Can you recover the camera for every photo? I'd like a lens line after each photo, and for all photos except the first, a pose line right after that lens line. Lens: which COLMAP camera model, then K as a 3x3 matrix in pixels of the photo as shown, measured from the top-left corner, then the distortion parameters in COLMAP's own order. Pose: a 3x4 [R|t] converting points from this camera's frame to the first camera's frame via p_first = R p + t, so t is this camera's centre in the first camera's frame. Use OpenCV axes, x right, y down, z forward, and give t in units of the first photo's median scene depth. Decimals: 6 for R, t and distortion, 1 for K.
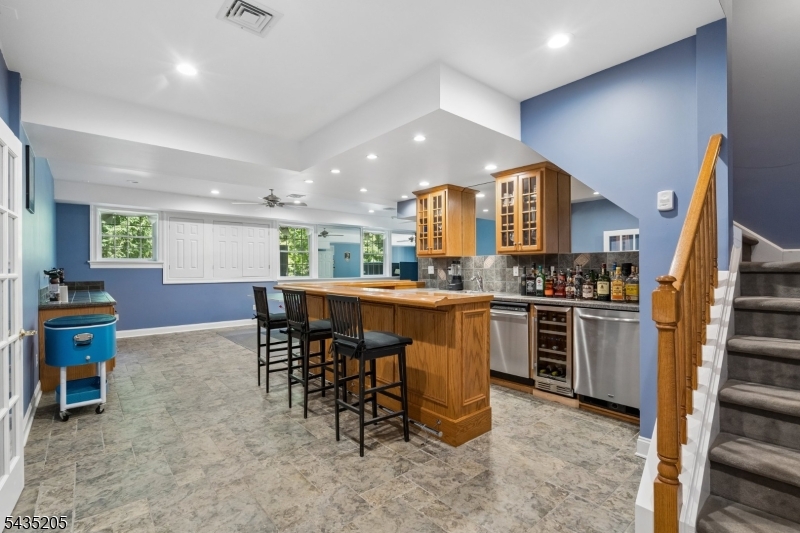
lens RADIAL K [[365.6, 0, 401.5], [0, 365.6, 270.4], [0, 0, 1]] dist [-0.003175, 0.000335]
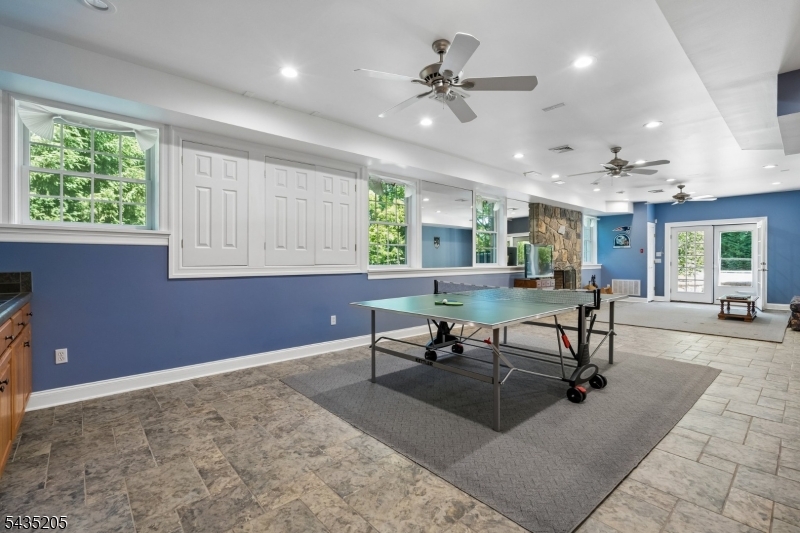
lens RADIAL K [[365.6, 0, 395.4], [0, 365.6, 263.6], [0, 0, 1]] dist [-0.003175, 0.000335]
pose [[0.999996, 0.002257, 0.001911, -0.312493], [-0.002260, 0.999996, 0.001942, 0.013793], [-0.001907, -0.001947, 0.999996, 0.455964]]
